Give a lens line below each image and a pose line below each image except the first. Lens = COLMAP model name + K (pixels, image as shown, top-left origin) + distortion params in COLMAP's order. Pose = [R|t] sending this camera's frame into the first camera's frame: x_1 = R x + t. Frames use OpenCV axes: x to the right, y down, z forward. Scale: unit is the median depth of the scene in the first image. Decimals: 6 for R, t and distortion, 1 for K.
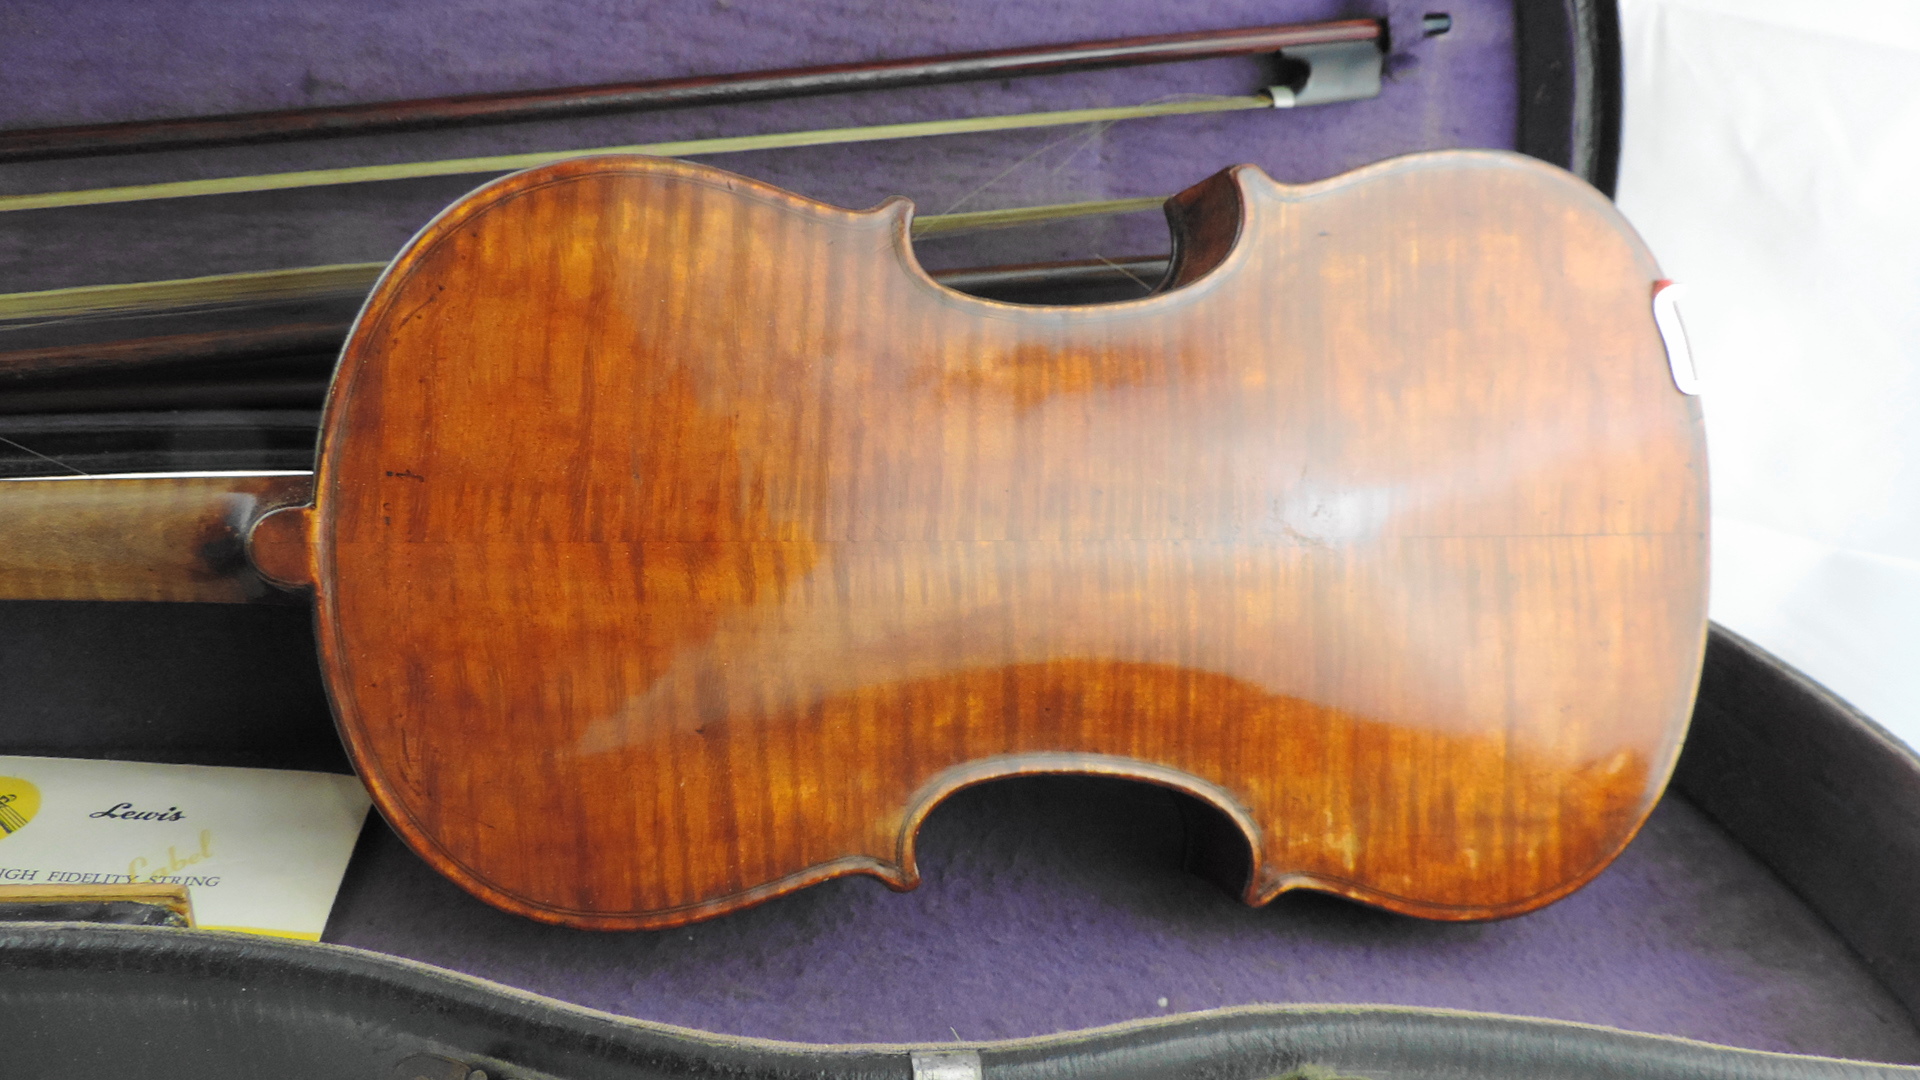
lens RADIAL K [[1364.9, 0, 960.0], [0, 1364.9, 540.0], [0, 0, 1]] dist [-0.008937, -0.003744]
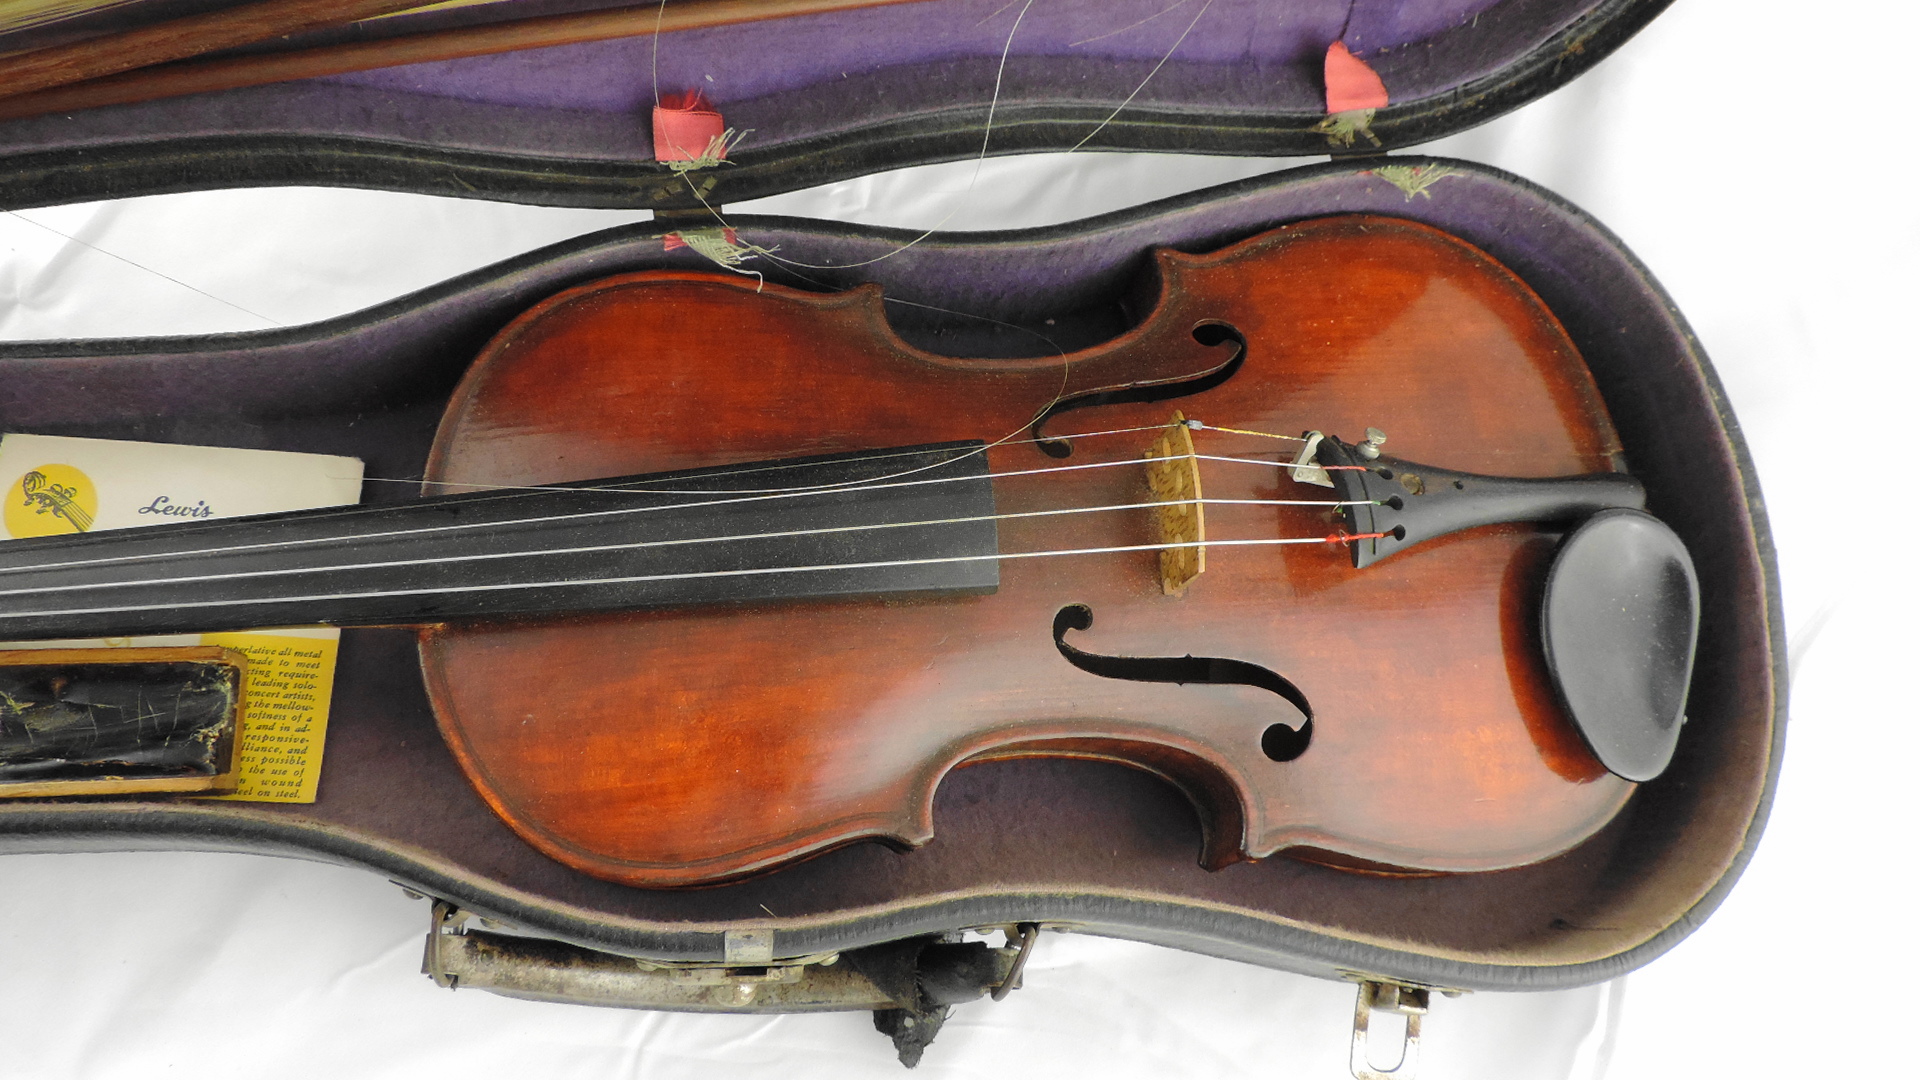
lens RADIAL K [[1378.6, 0, 960.0], [0, 1378.6, 540.0], [0, 0, 1]] dist [-0.011864, -0.006074]
pose [[0.987973, 0.141150, -0.063138, 0.161196], [-0.049953, 0.677778, 0.733568, -0.658946], [0.146337, -0.721591, 0.676677, 0.226617]]
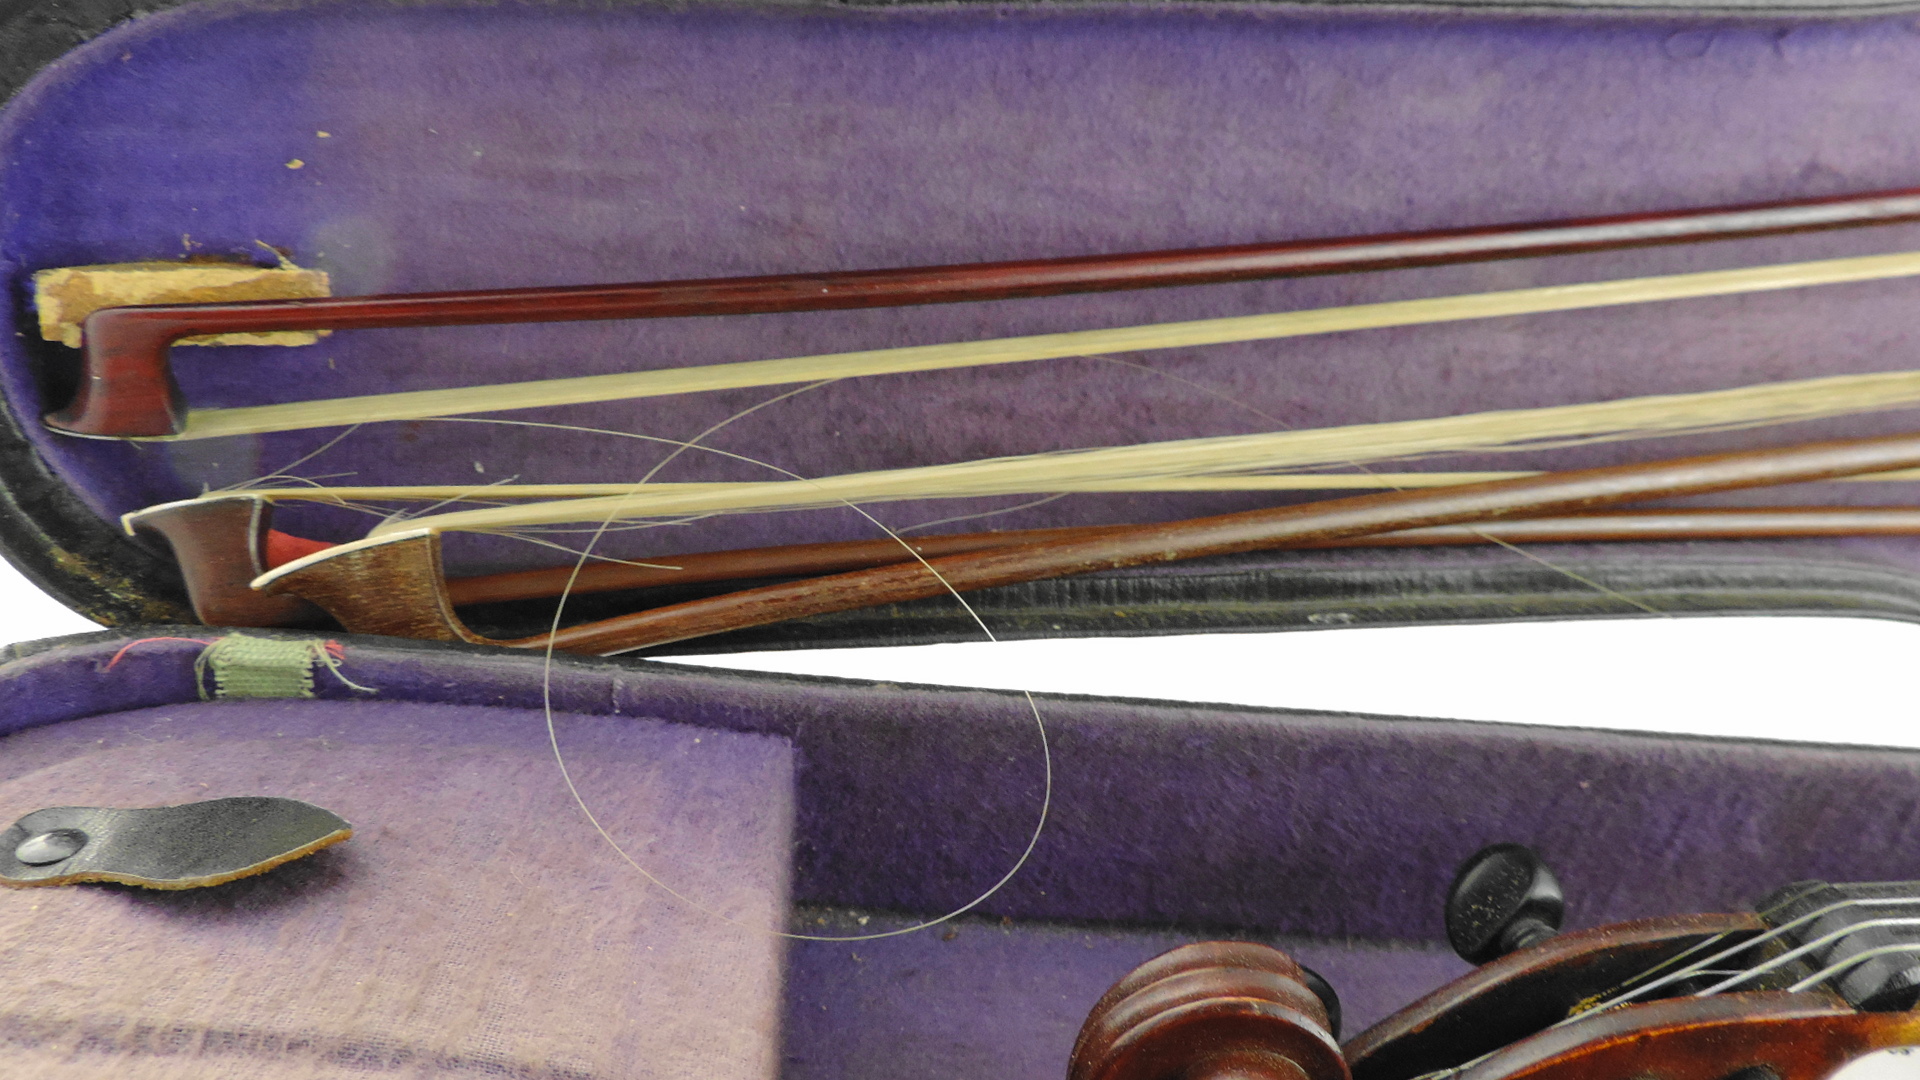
lens RADIAL K [[1378.6, 0, 960.0], [0, 1378.6, 540.0], [0, 0, 1]] dist [-0.011864, -0.006074]
pose [[0.988955, 0.021838, -0.146596, -0.934429], [-0.034041, 0.996111, -0.081262, -0.011350], [0.144251, 0.085355, 0.985853, 0.086319]]
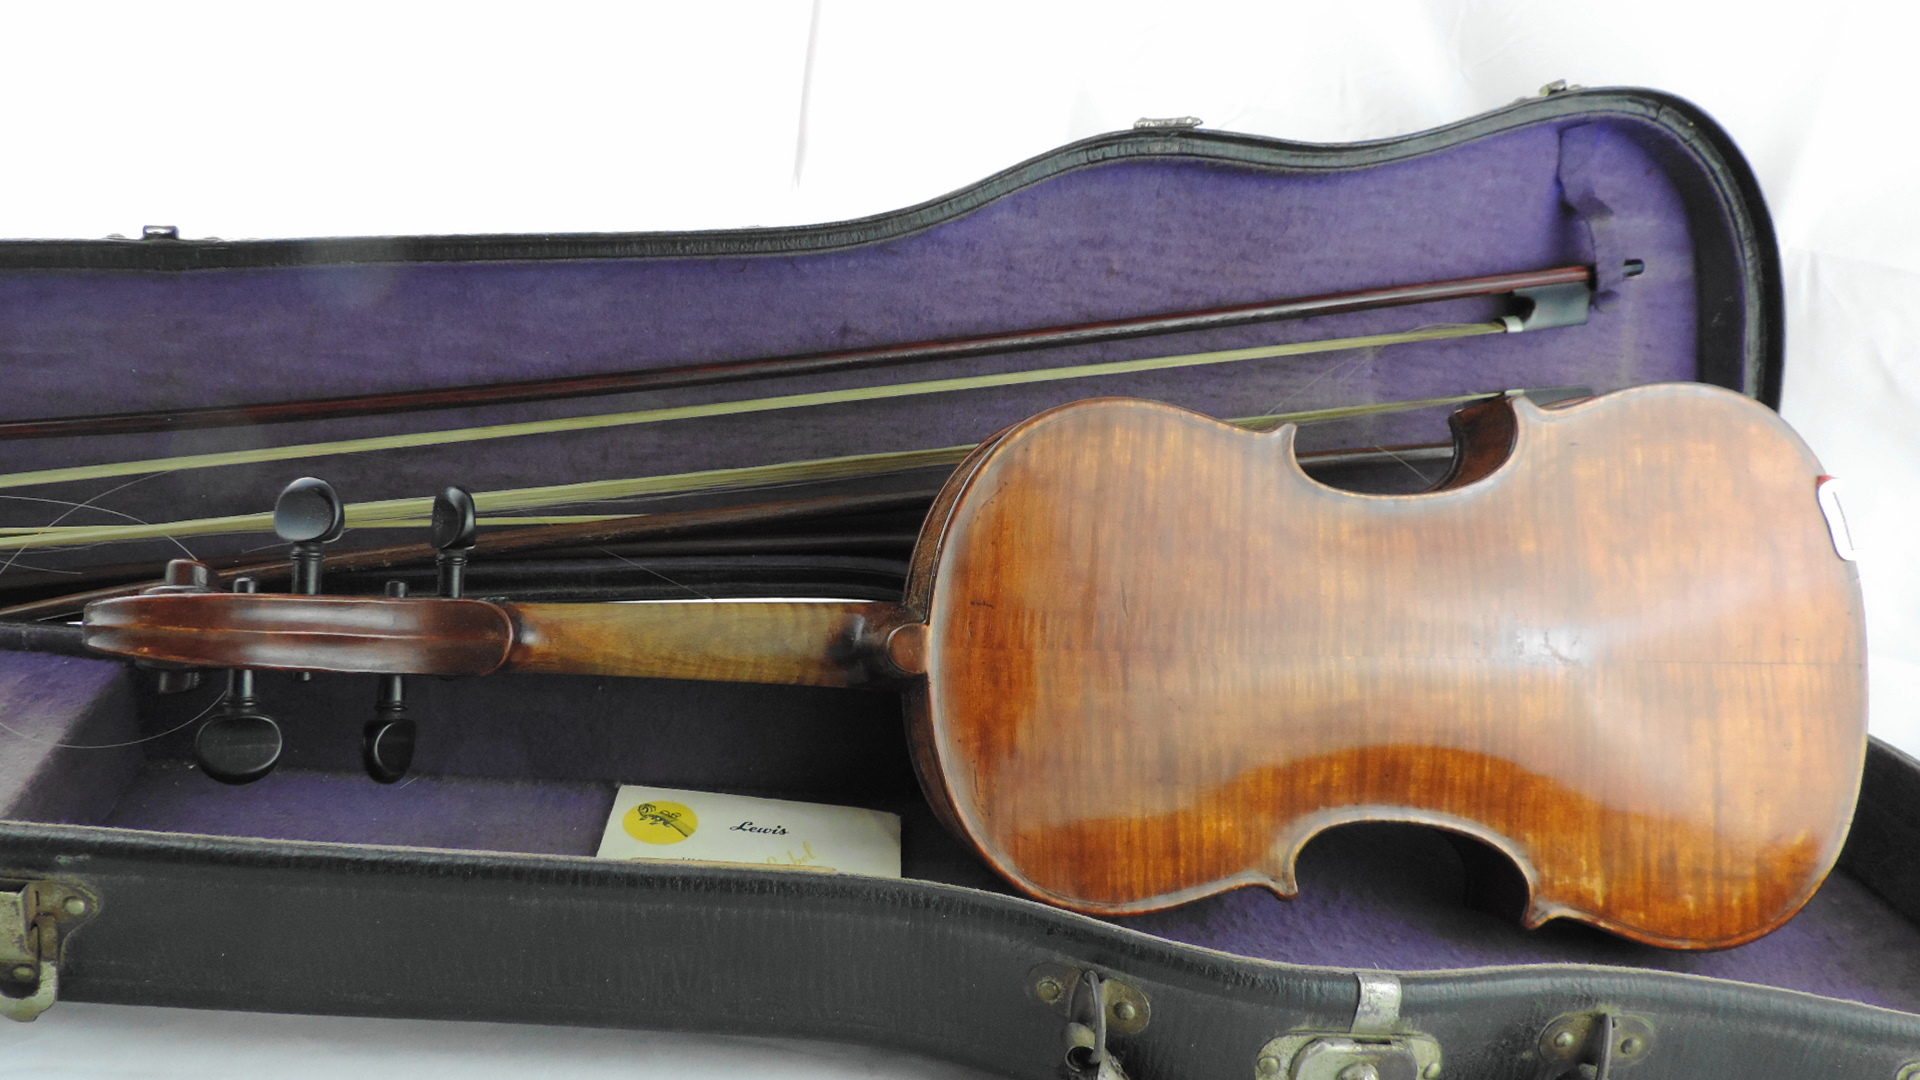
lens RADIAL K [[1373.0, 0, 953.7], [0, 1373.0, 547.4], [0, 0, 1]] dist [-0.014837, -0.002957]
pose [[0.996275, 0.015513, -0.084821, -0.249202], [-0.023029, 0.995823, -0.088357, 0.021598], [0.083096, 0.089981, 0.992471, -0.445954]]
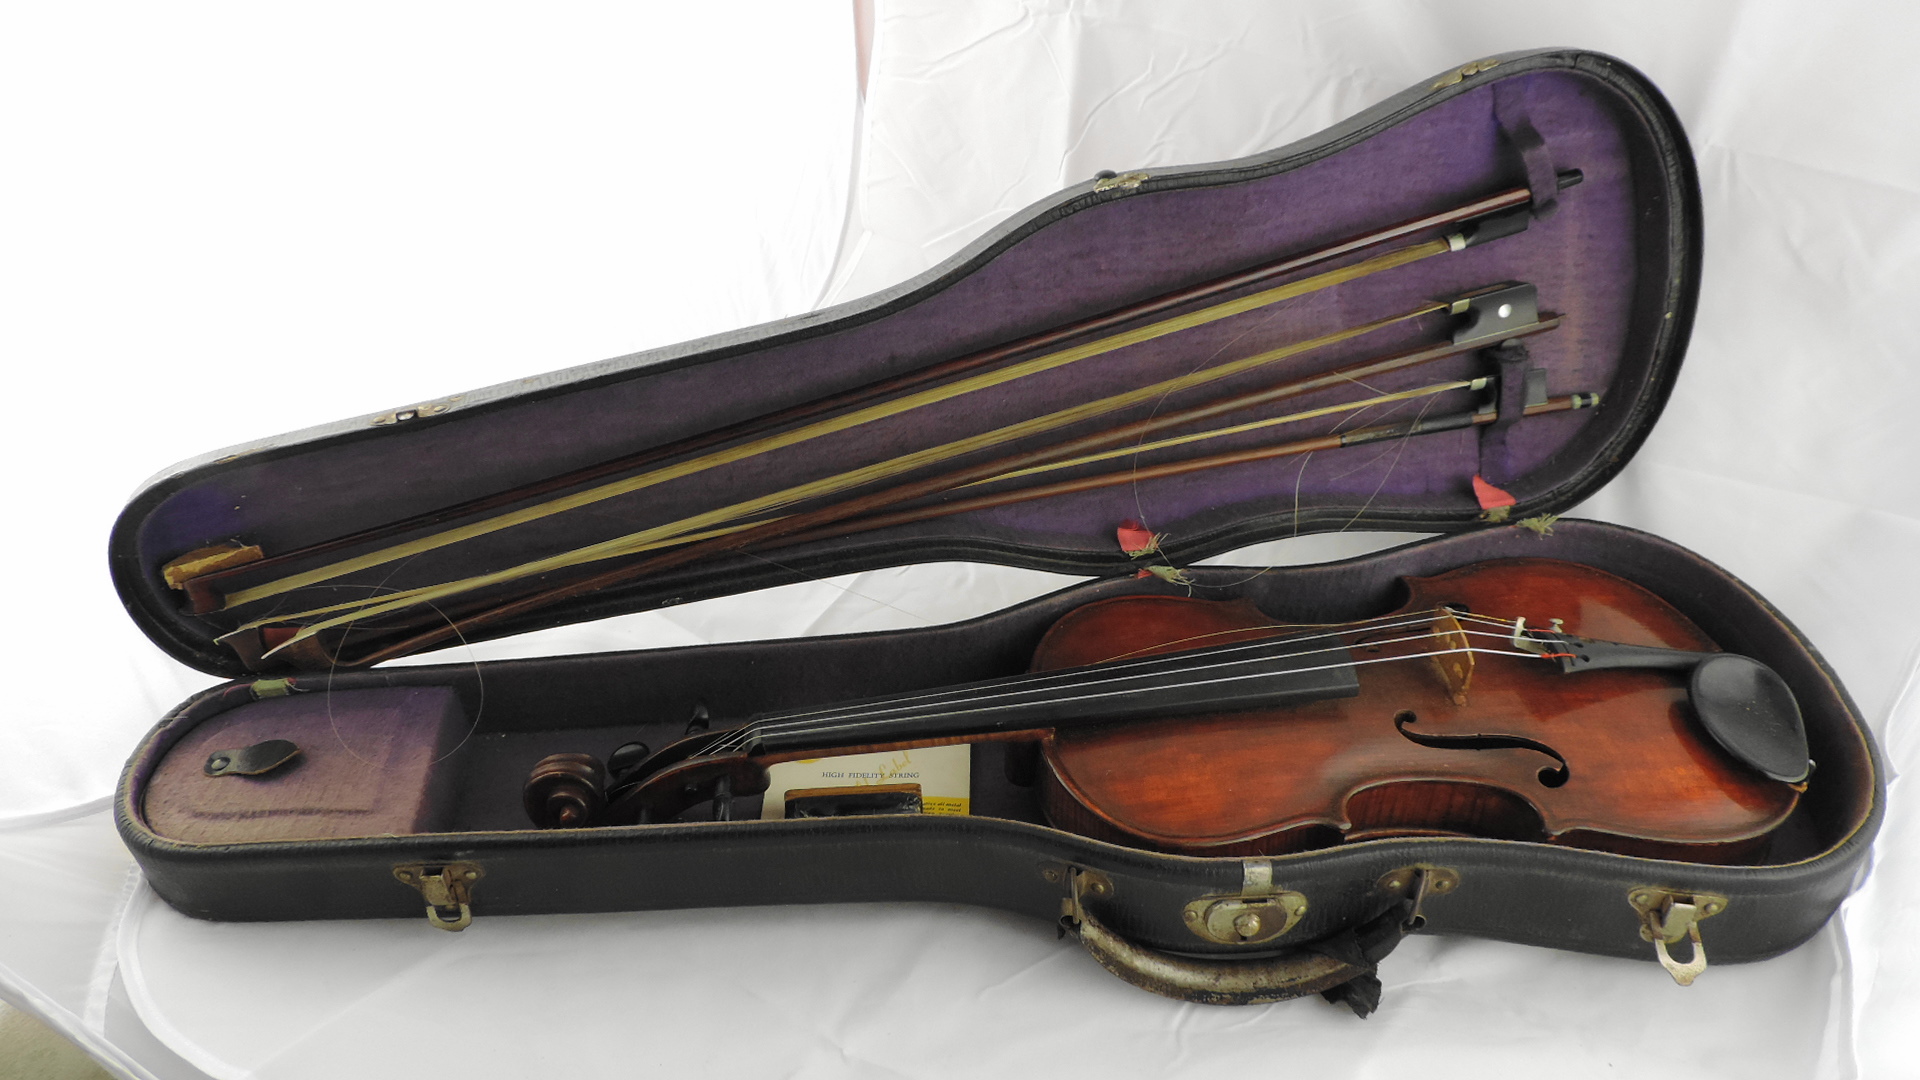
lens RADIAL K [[1373.0, 0, 953.7], [0, 1373.0, 547.4], [0, 0, 1]] dist [-0.014837, -0.002957]
pose [[0.972448, -0.040689, -0.229541, 0.032476], [0.089283, 0.974579, 0.205487, -0.491507], [0.215345, -0.220319, 0.951360, -0.903161]]
